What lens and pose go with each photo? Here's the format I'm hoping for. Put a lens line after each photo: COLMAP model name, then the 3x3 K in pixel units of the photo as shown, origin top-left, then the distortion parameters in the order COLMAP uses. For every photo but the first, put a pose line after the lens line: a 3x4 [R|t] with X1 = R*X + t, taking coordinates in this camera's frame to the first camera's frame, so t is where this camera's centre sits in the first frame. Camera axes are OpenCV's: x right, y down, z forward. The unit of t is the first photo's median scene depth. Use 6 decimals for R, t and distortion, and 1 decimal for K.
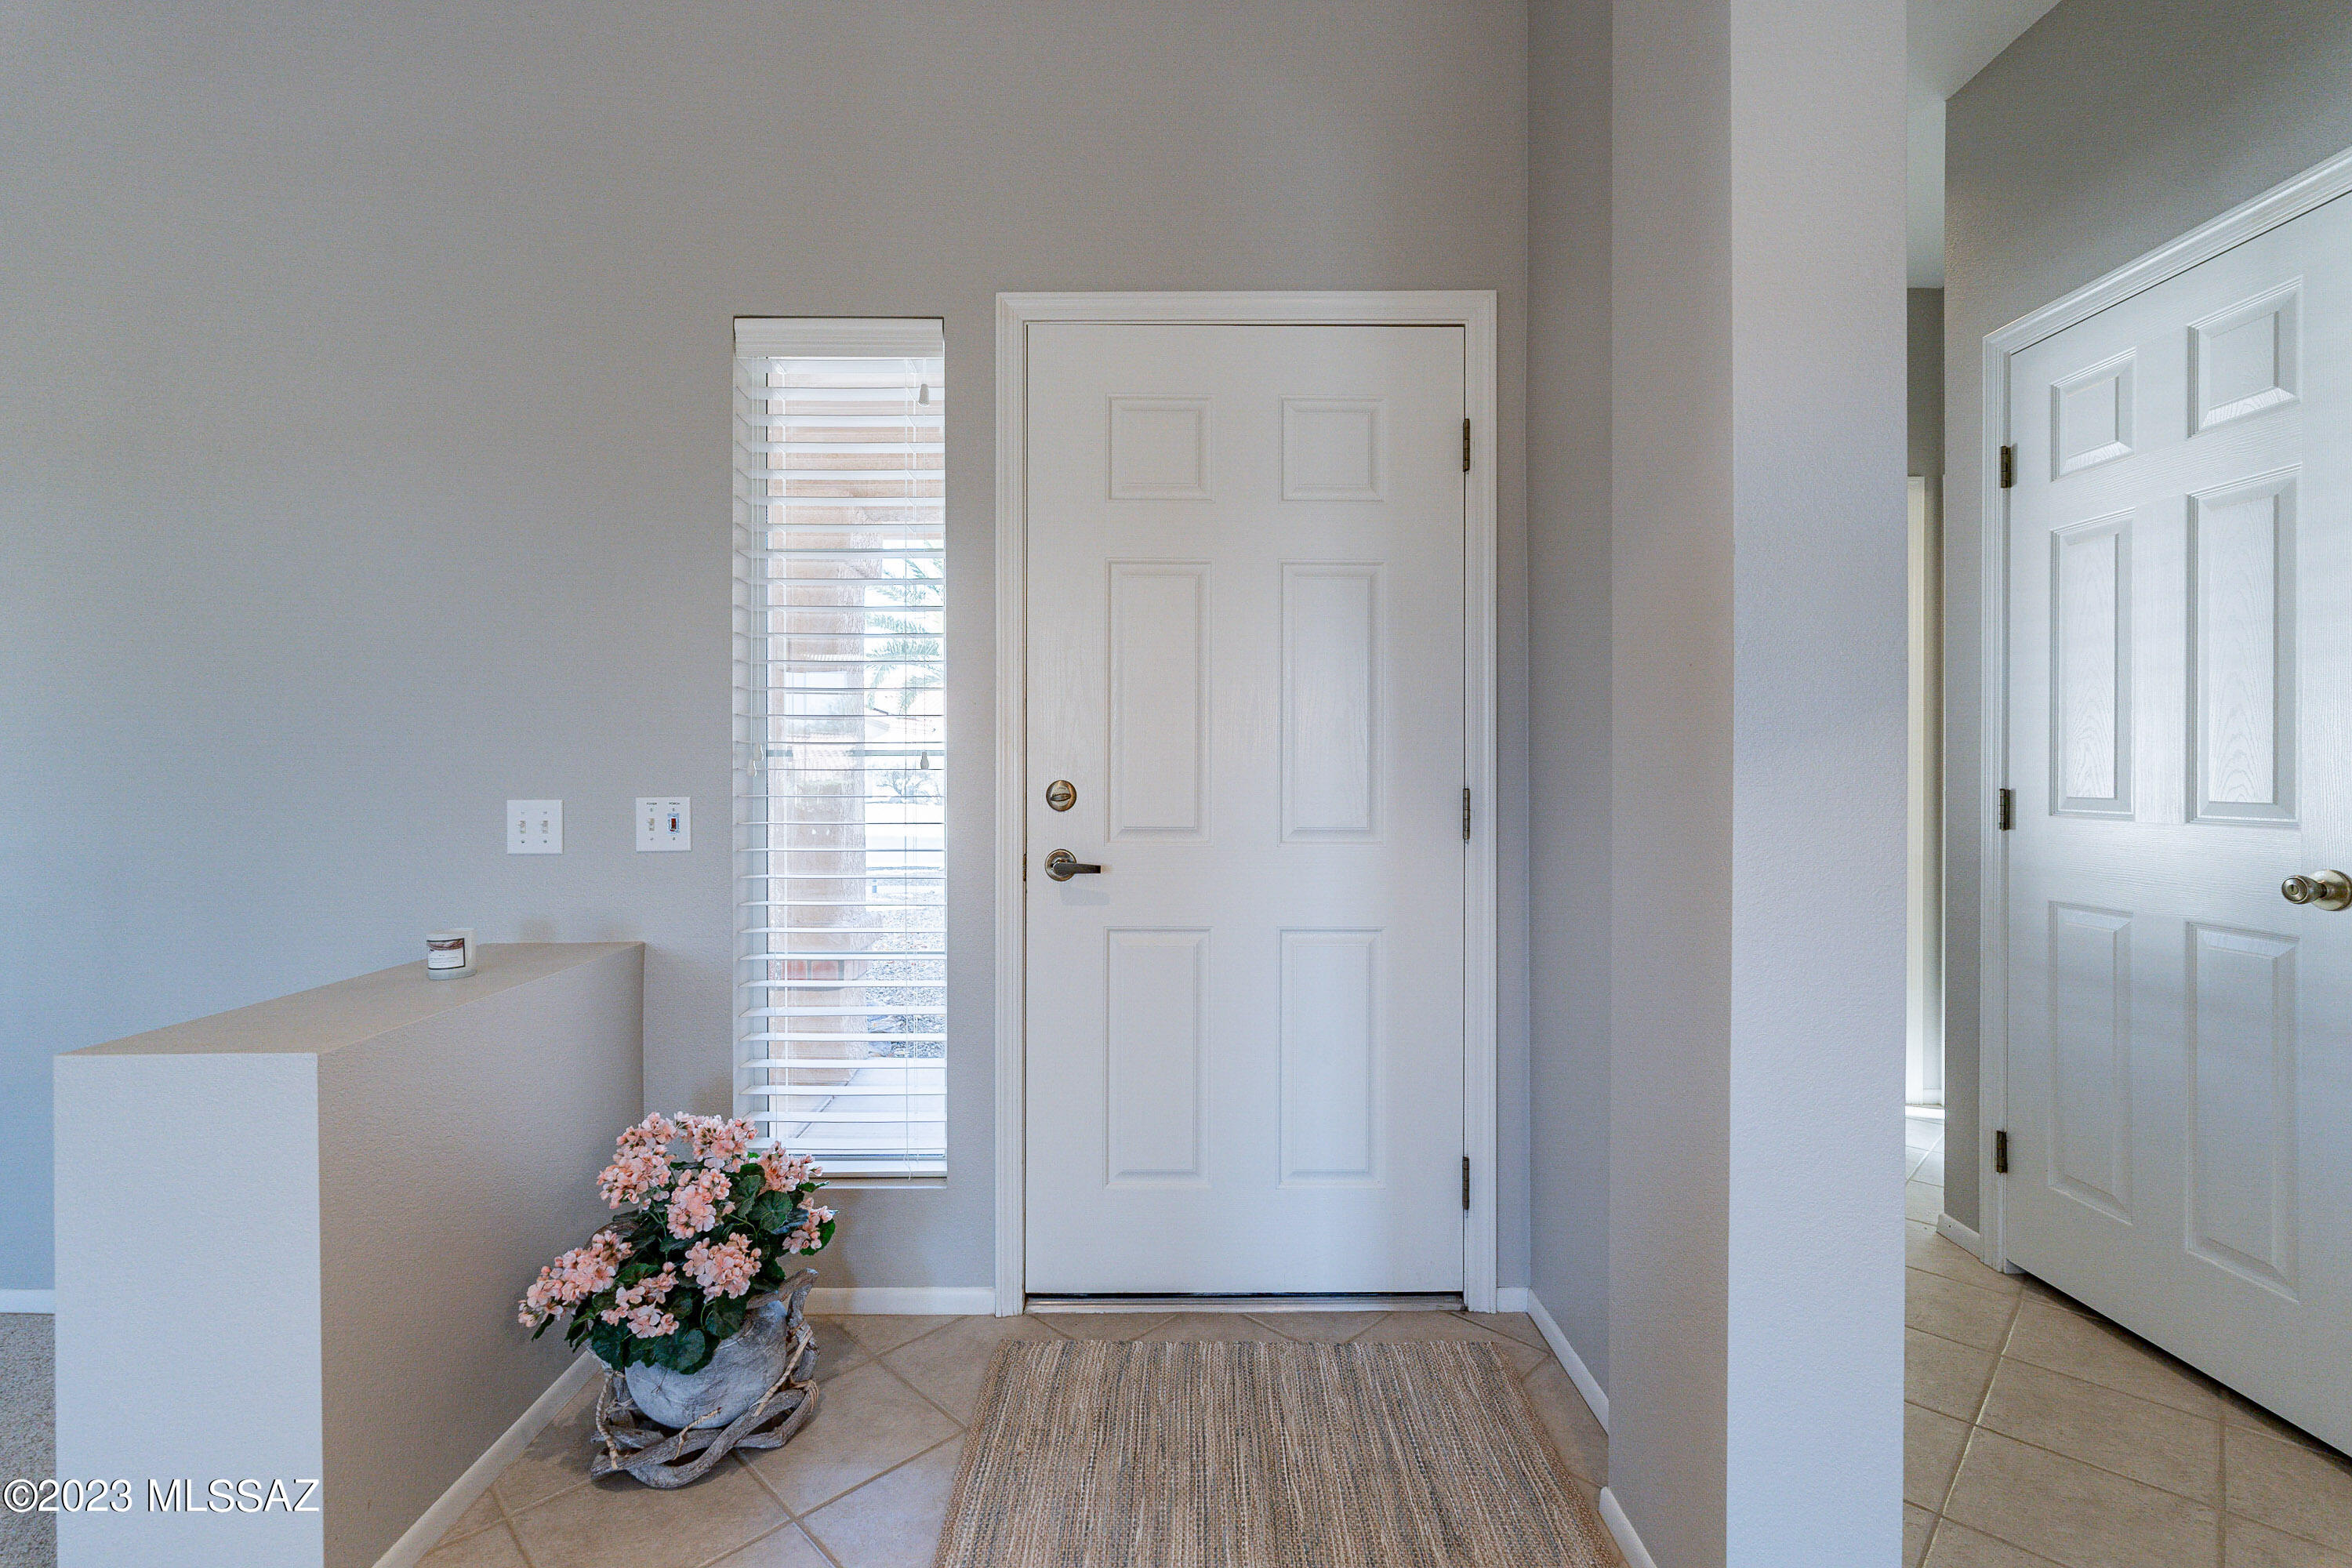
lens RADIAL K [[1044.3, 0, 1075.5], [0, 1044.3, 772.8], [0, 0, 1]] dist [-0.001923, 0.000522]
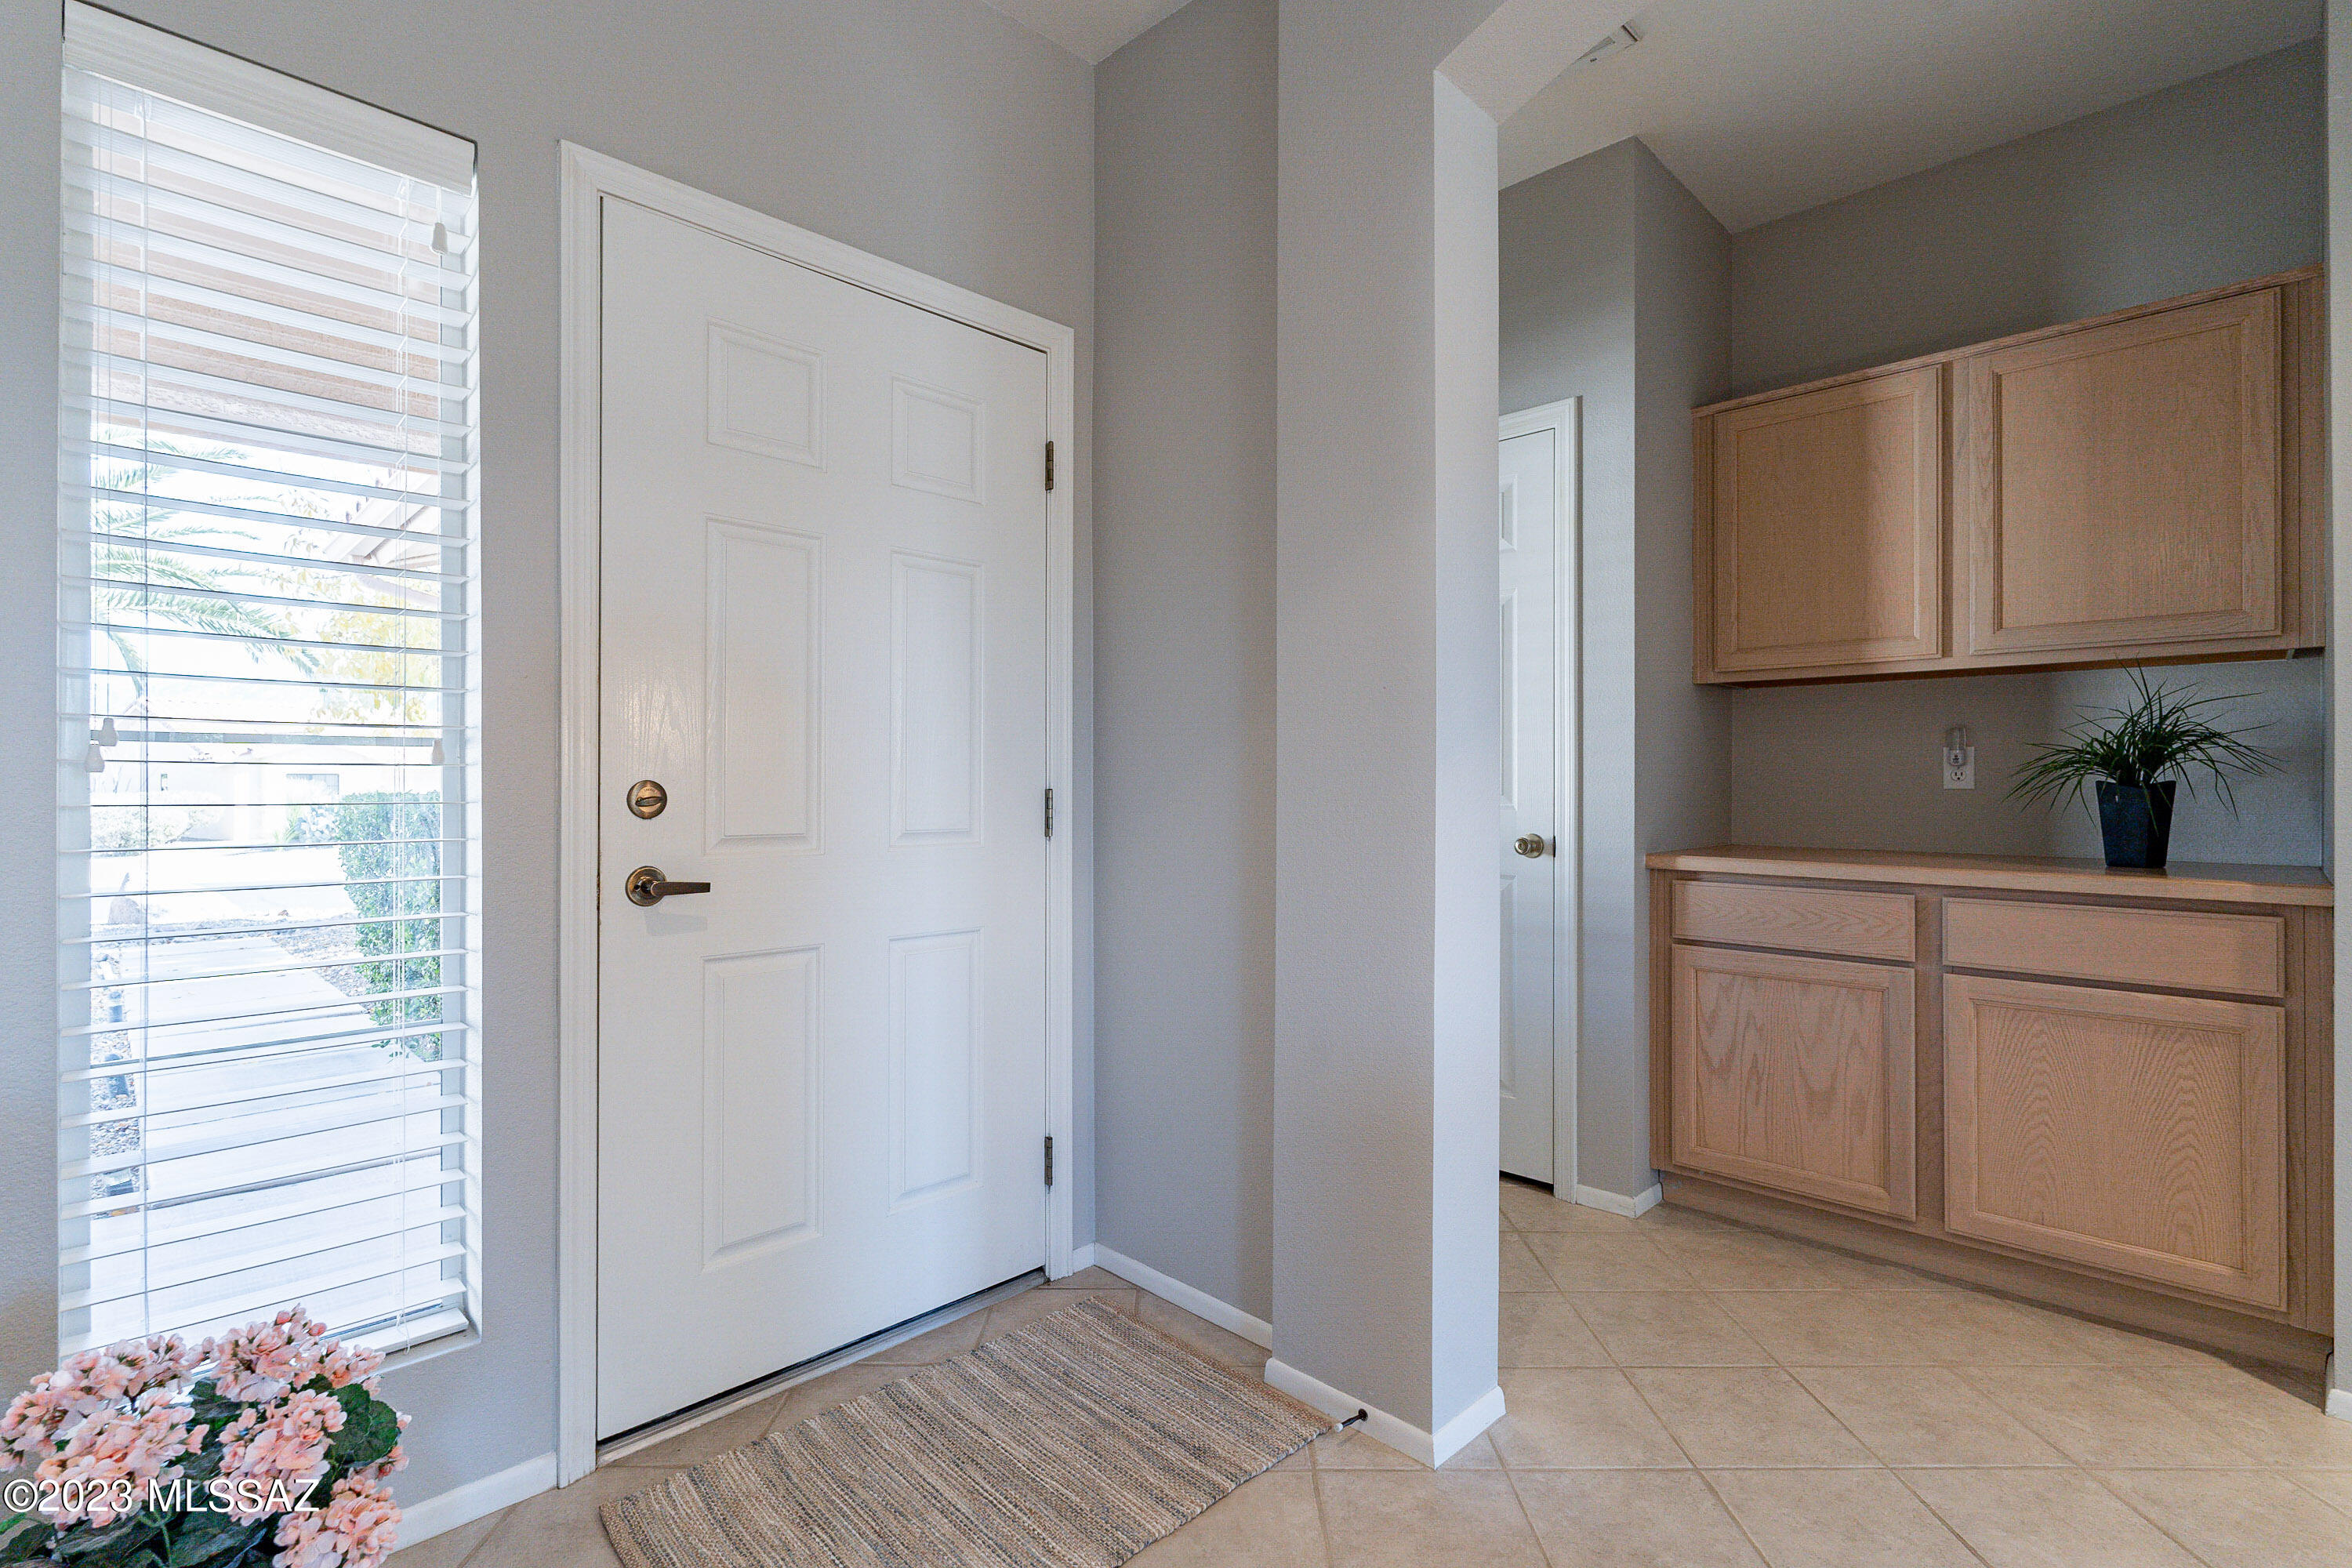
lens RADIAL K [[1111.7, 0, 1165.1], [0, 1111.7, 780.6], [0, 0, 1]] dist [0.001199, -0.002215]
pose [[0.704280, 0.001877, 0.709920, -0.342520], [0.001129, 0.999992, -0.003764, 0.011294], [-0.709922, 0.003452, 0.704272, 0.119005]]
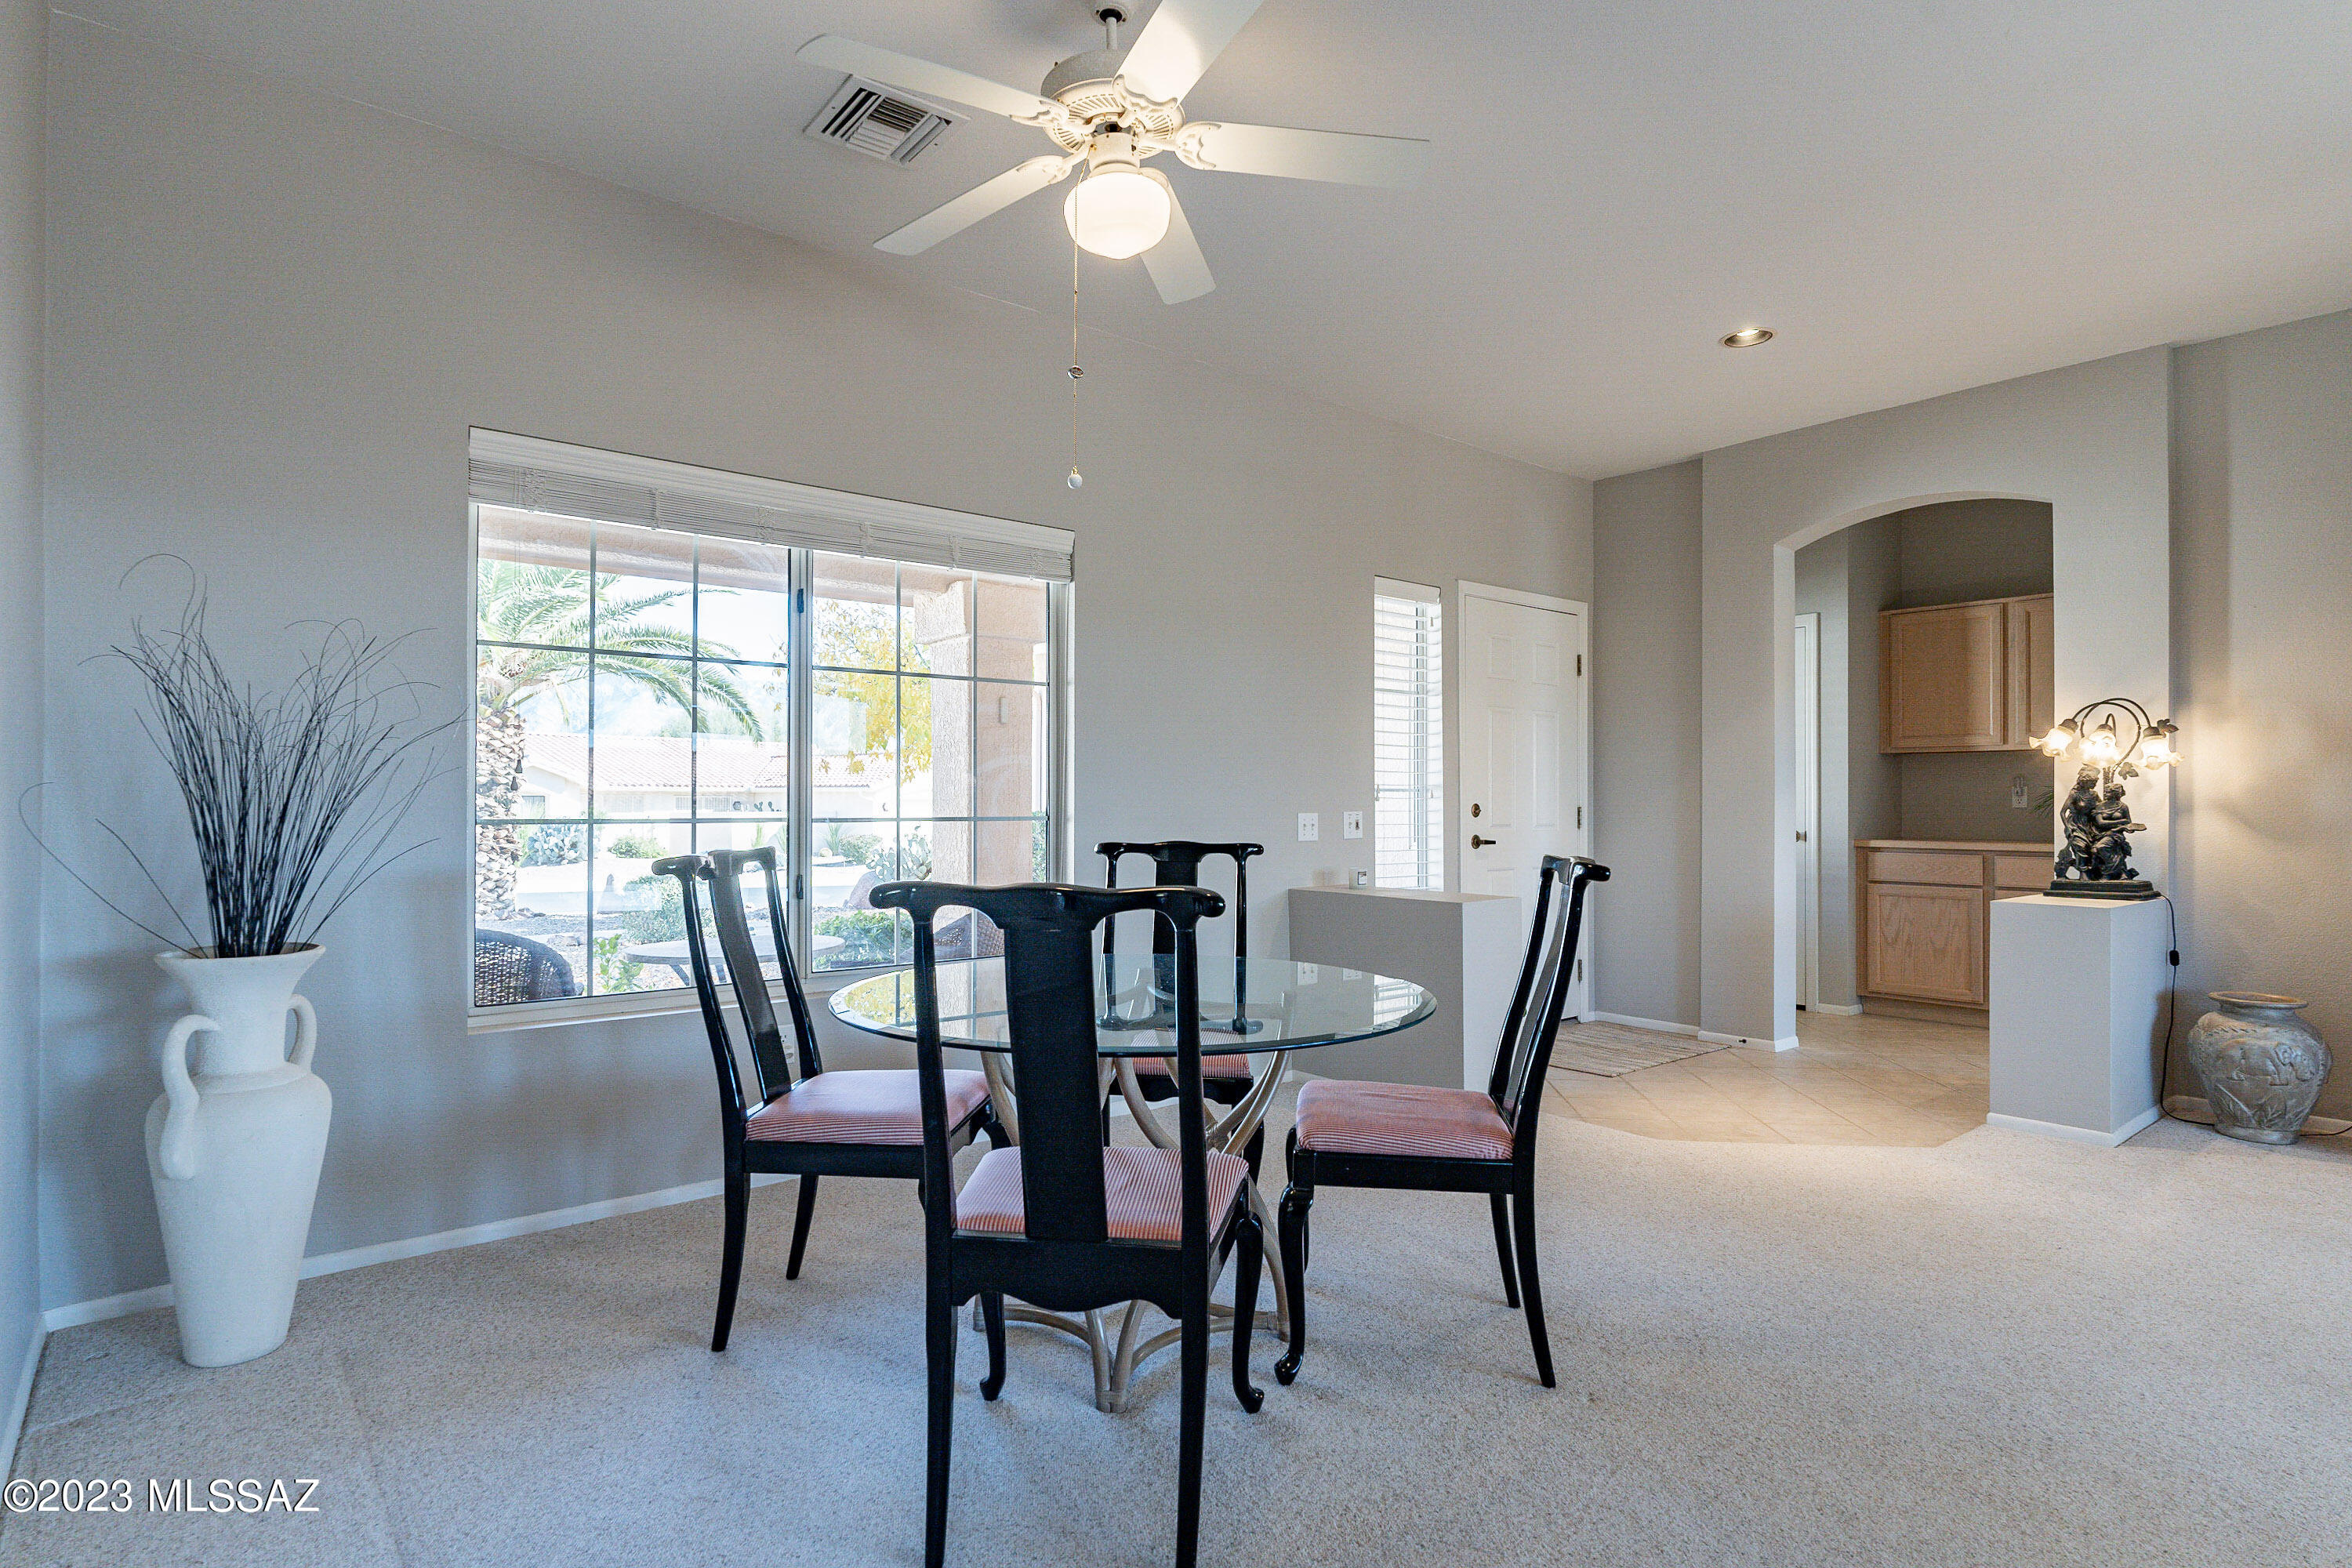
lens RADIAL K [[1272.3, 0, 1180.7], [0, 1272.3, 799.5], [0, 0, 1]] dist [0.028185, -0.000426]
pose [[0.754265, 0.003075, 0.656563, -2.279106], [0.000819, 0.999984, -0.005624, 0.014239], [-0.656569, 0.004780, 0.754251, -0.631561]]
